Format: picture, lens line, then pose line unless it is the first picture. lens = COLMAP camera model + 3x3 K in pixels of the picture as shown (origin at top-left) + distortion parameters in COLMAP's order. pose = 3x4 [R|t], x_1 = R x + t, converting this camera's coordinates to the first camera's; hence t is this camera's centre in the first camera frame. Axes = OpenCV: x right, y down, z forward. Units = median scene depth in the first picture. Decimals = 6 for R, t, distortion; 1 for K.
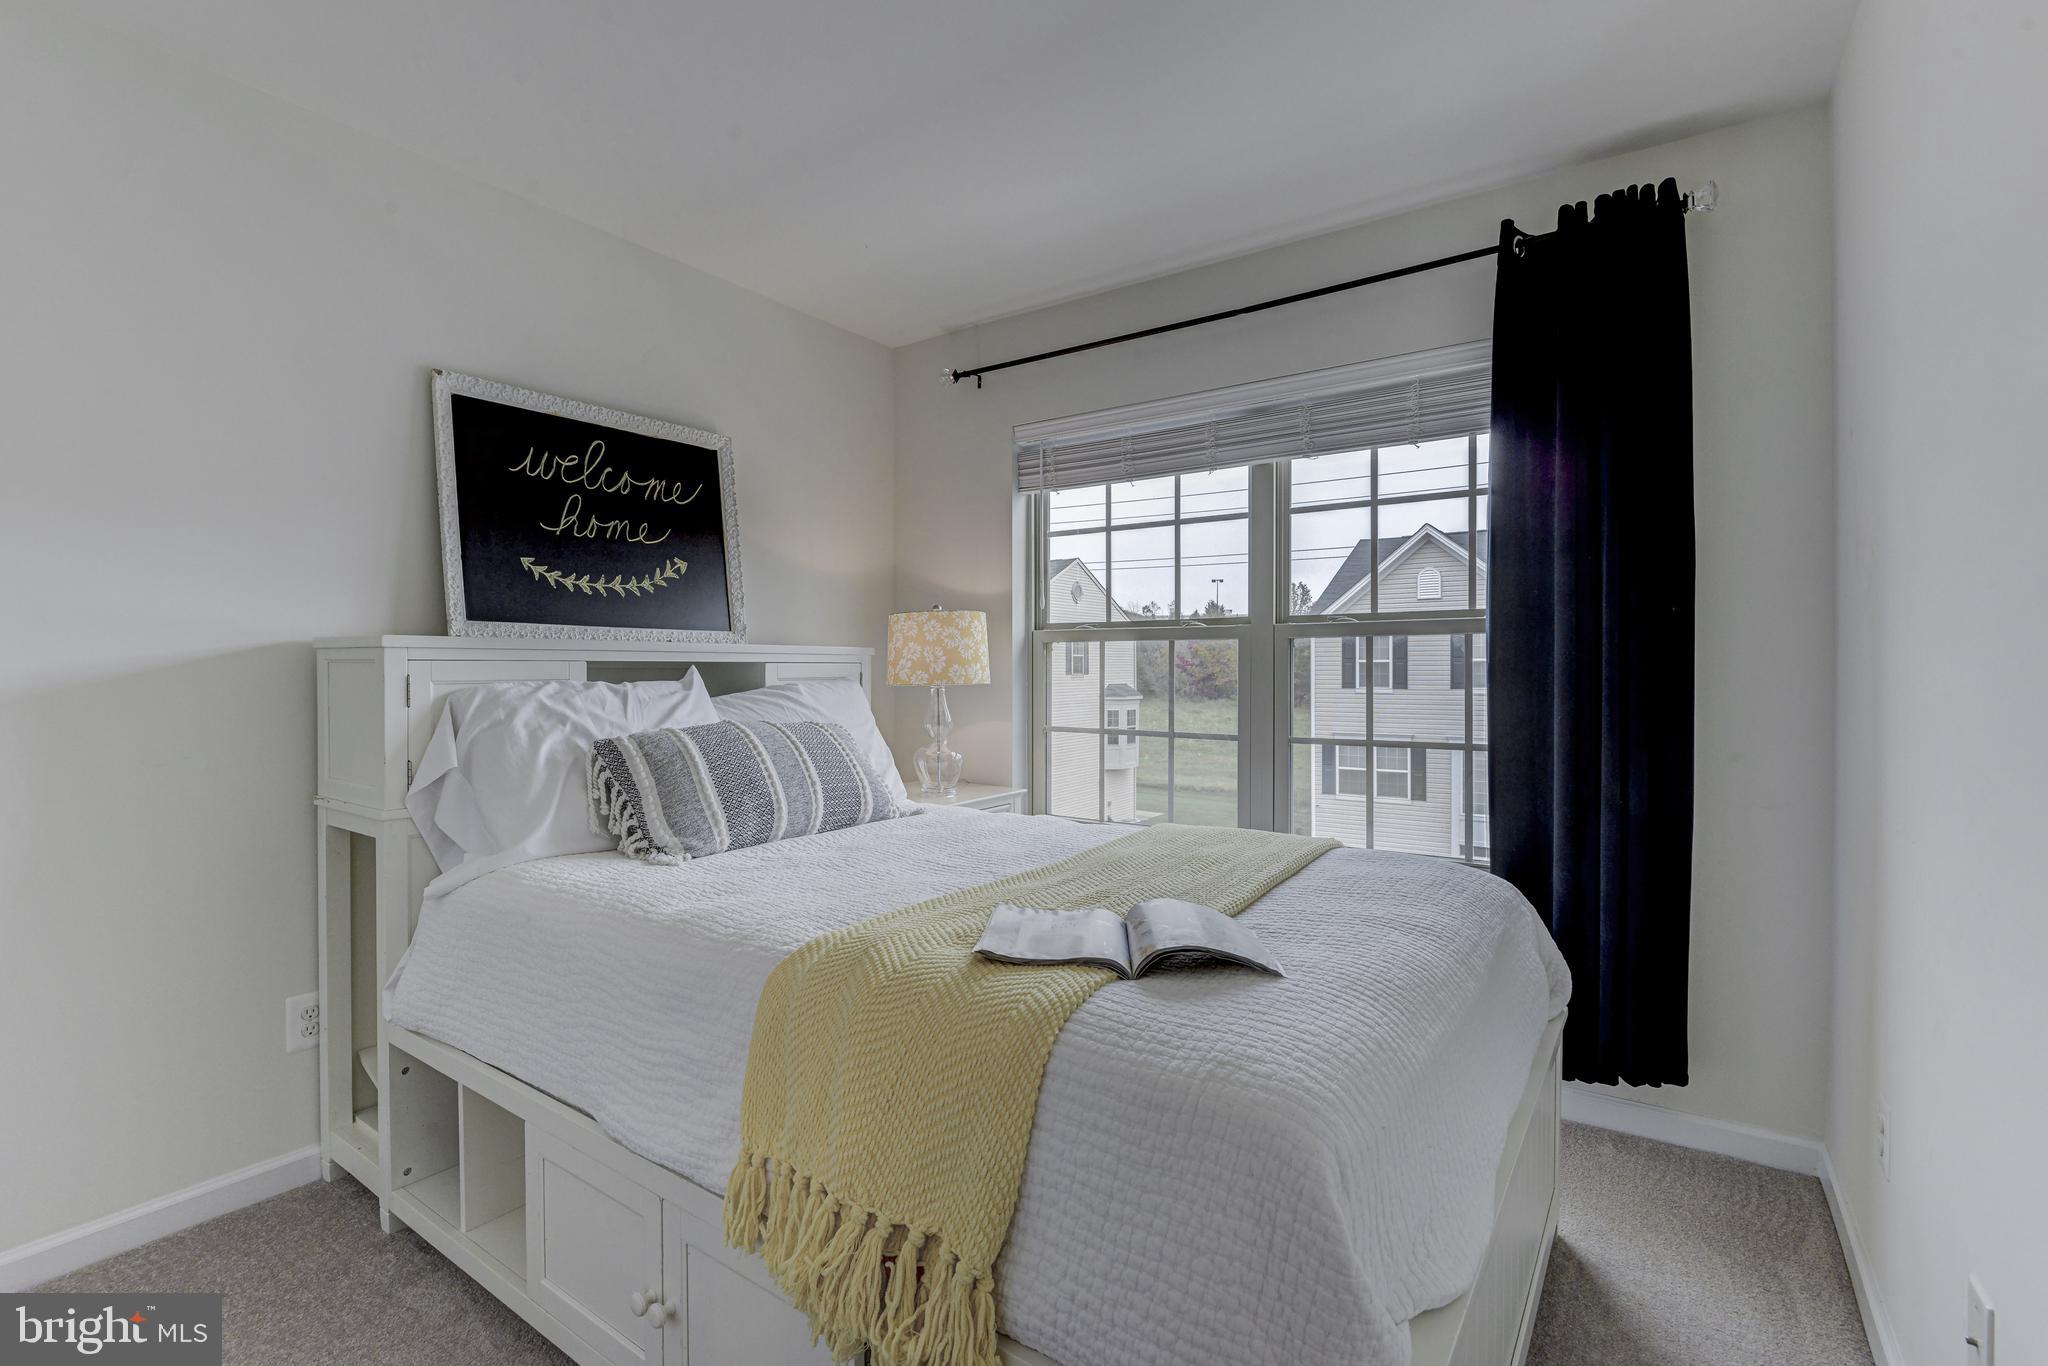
lens RADIAL K [[925.5, 0, 1020.1], [0, 925.5, 677.7], [0, 0, 1]] dist [-0.002275, -0.003350]
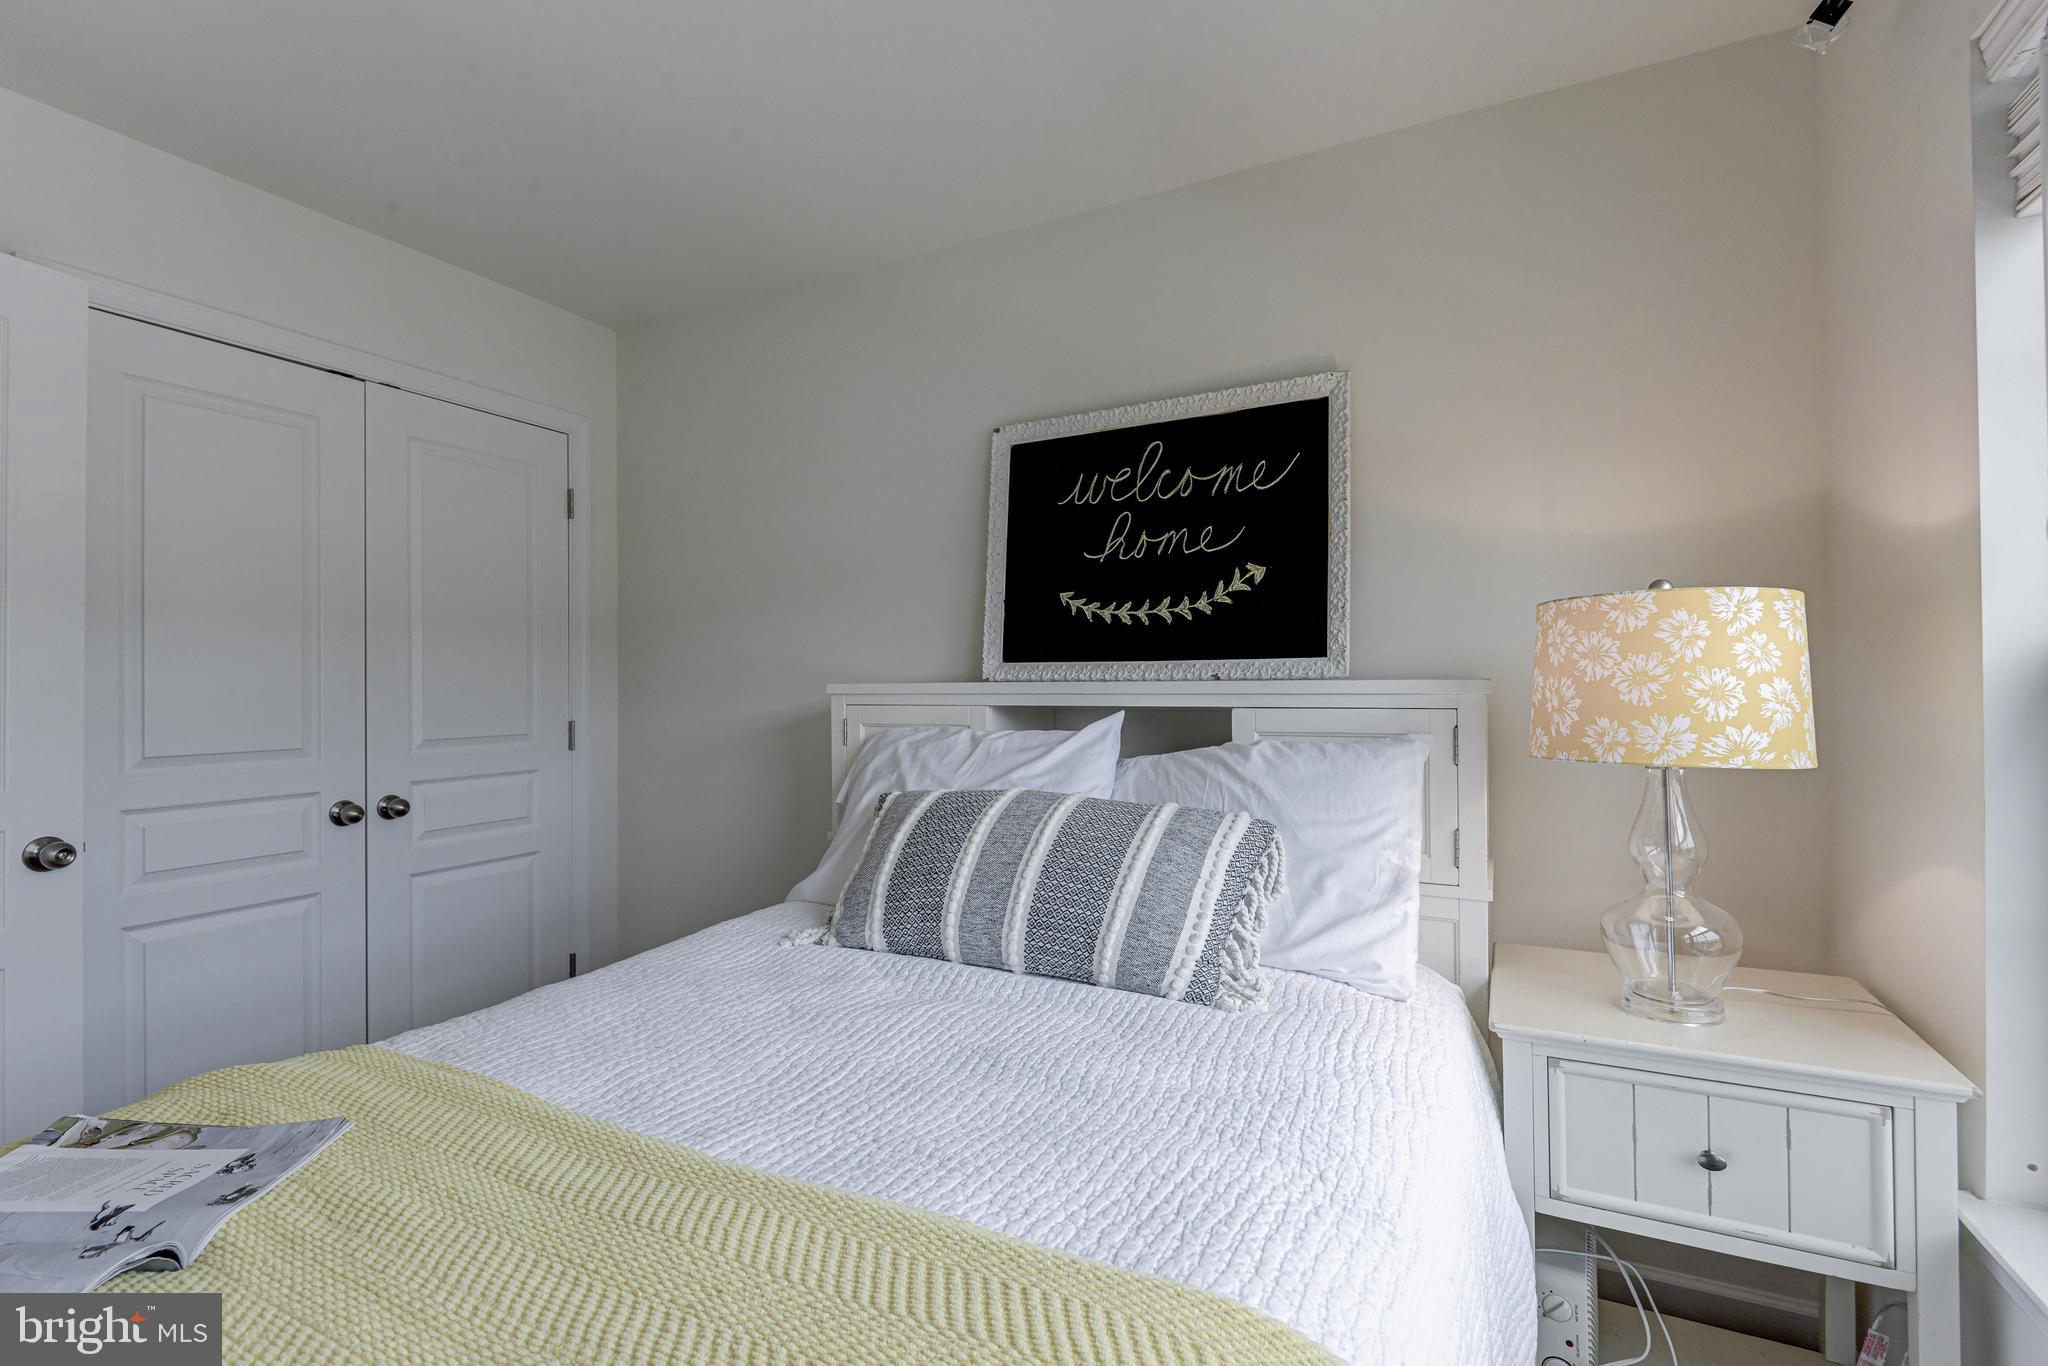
lens RADIAL K [[925.5, 0, 1019.7], [0, 925.5, 679.6], [0, 0, 1]] dist [-0.002275, -0.003350]
pose [[0.121057, -0.002678, -0.992642, 0.377609], [-0.003538, 0.999989, -0.003129, -0.034617], [0.992639, 0.003891, 0.121047, 0.781032]]
